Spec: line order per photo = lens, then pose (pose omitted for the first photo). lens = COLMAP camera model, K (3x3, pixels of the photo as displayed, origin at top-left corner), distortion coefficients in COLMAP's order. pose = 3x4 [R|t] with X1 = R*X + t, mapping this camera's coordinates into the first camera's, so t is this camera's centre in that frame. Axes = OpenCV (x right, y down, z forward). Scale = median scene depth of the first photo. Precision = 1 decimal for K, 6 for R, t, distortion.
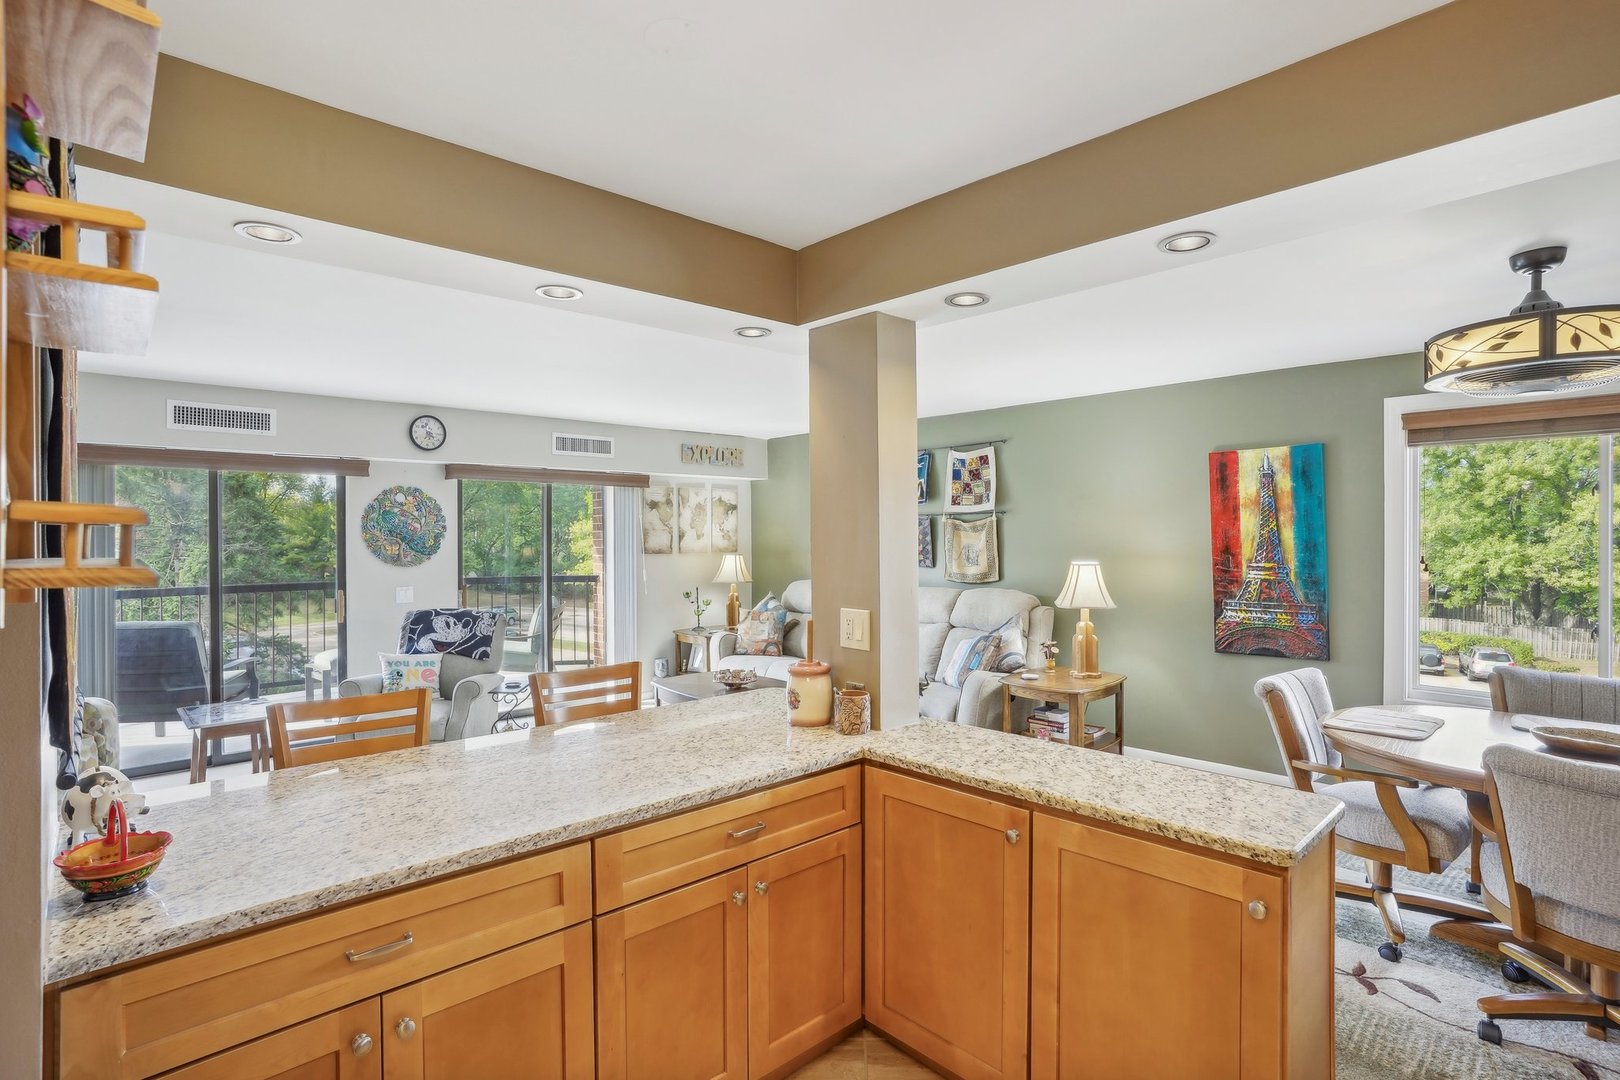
lens RADIAL K [[812.4, 0, 783.4], [0, 812.4, 538.1], [0, 0, 1]] dist [-0.061868, 0.031053]
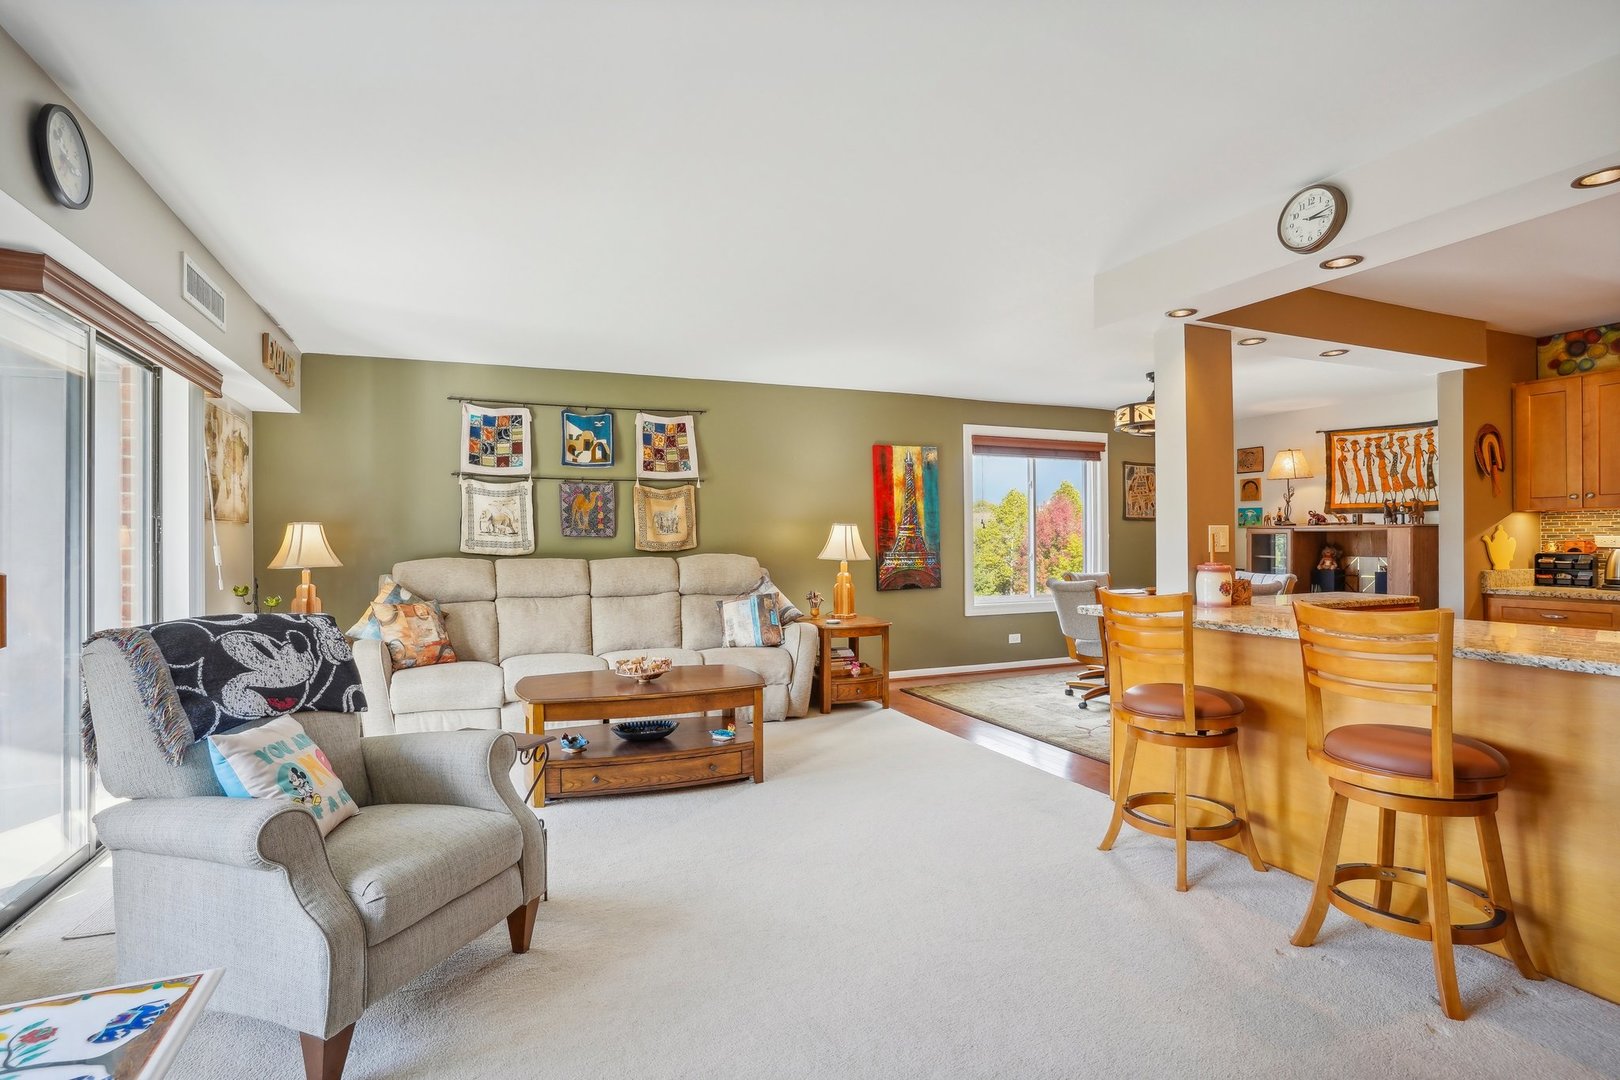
lens RADIAL K [[807.1, 0, 824.6], [0, 807.1, 538.6], [0, 0, 1]] dist [-0.005129, 0.006024]
pose [[0.310039, 0.003371, 0.950718, -0.813938], [0.008535, 0.999944, -0.006329, 0.061287], [-0.950685, 0.010077, 0.309993, 0.657359]]
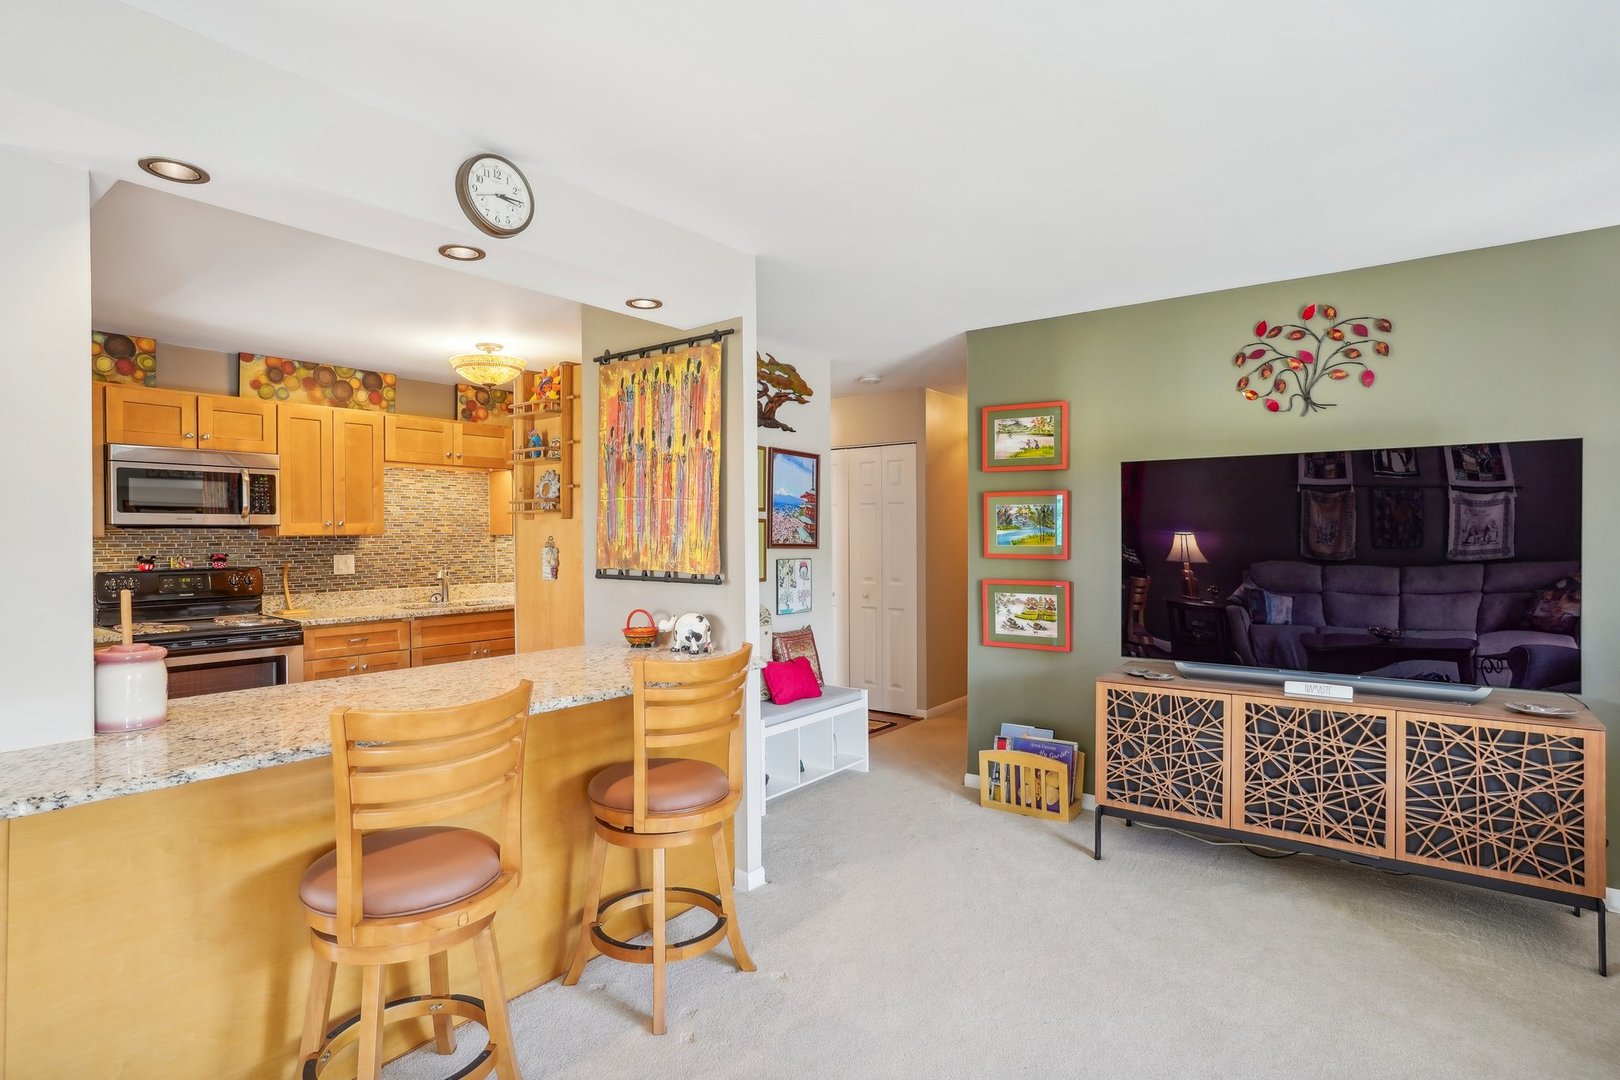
lens RADIAL K [[825.8, 0, 803.7], [0, 825.8, 543.0], [0, 0, 1]] dist [-0.052037, 0.027309]
pose [[-0.984756, 0.011465, -0.173564, -0.243067], [0.008953, 0.999844, 0.015249, 0.027838], [0.173711, 0.013463, -0.984705, 1.009261]]
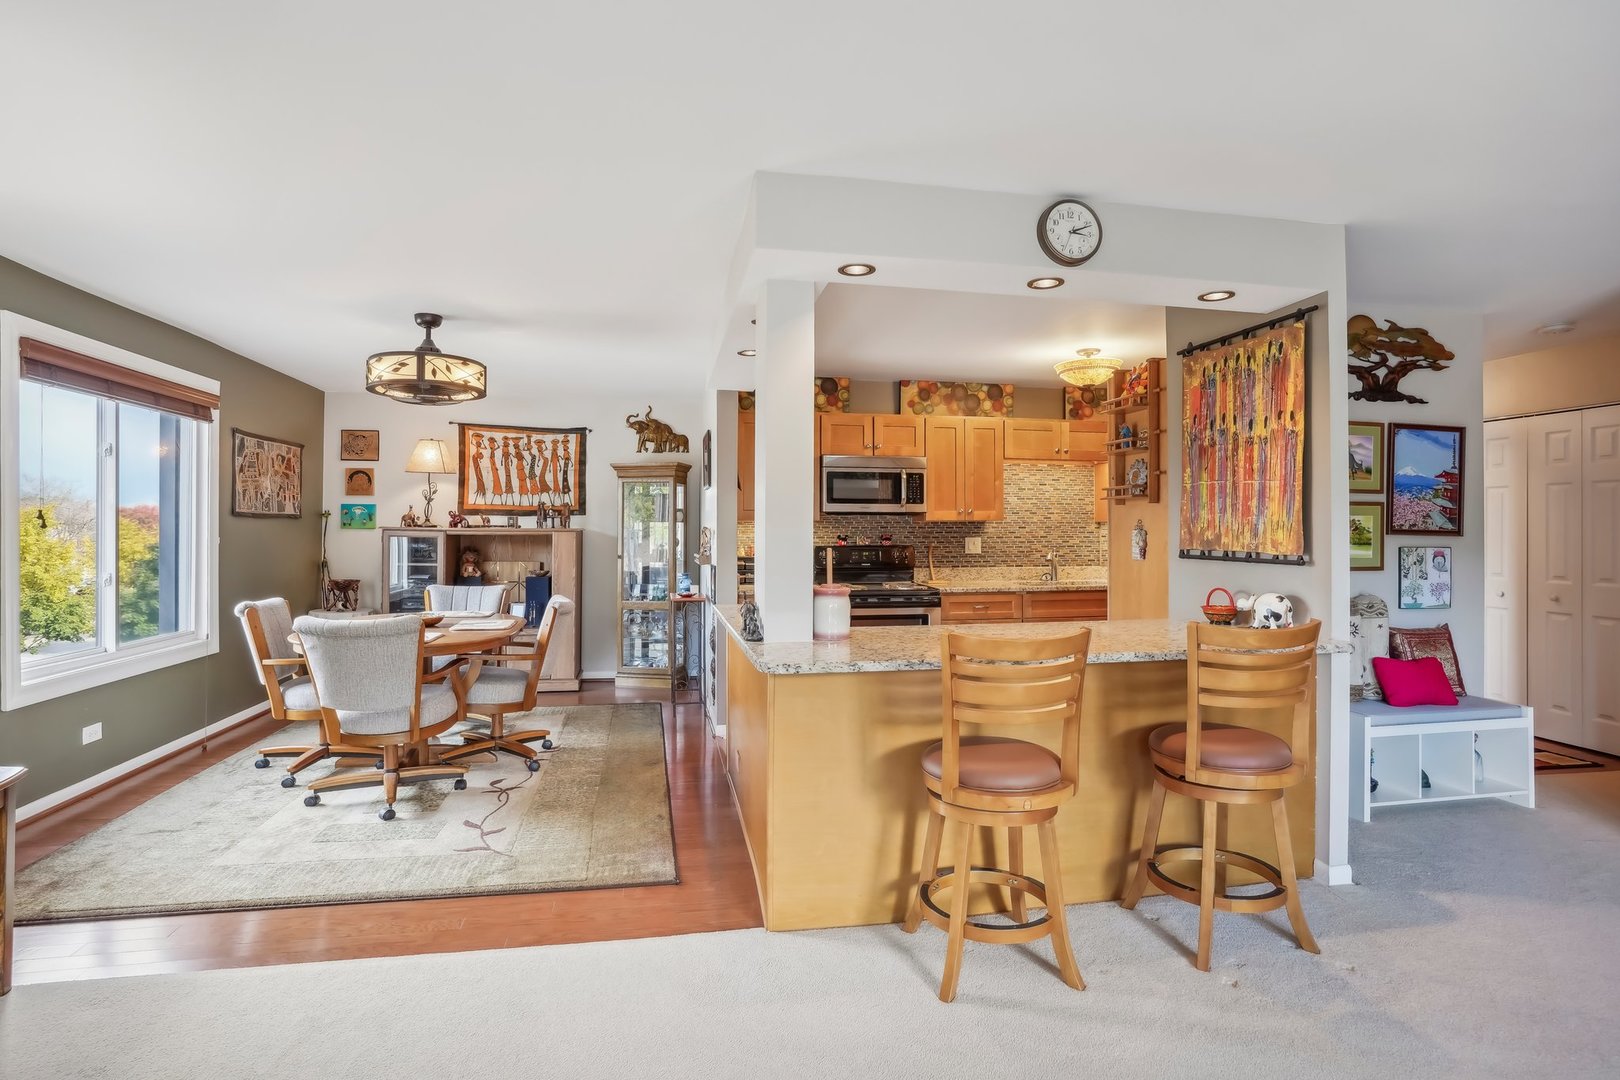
lens RADIAL K [[812.4, 0, 808.4], [0, 812.4, 523.3], [0, 0, 1]] dist [-0.061868, 0.031053]
pose [[-0.850416, 0.007696, 0.526055, -0.290320], [0.004836, 0.999965, -0.006812, 0.039576], [-0.526089, -0.003249, -0.850423, 1.087395]]
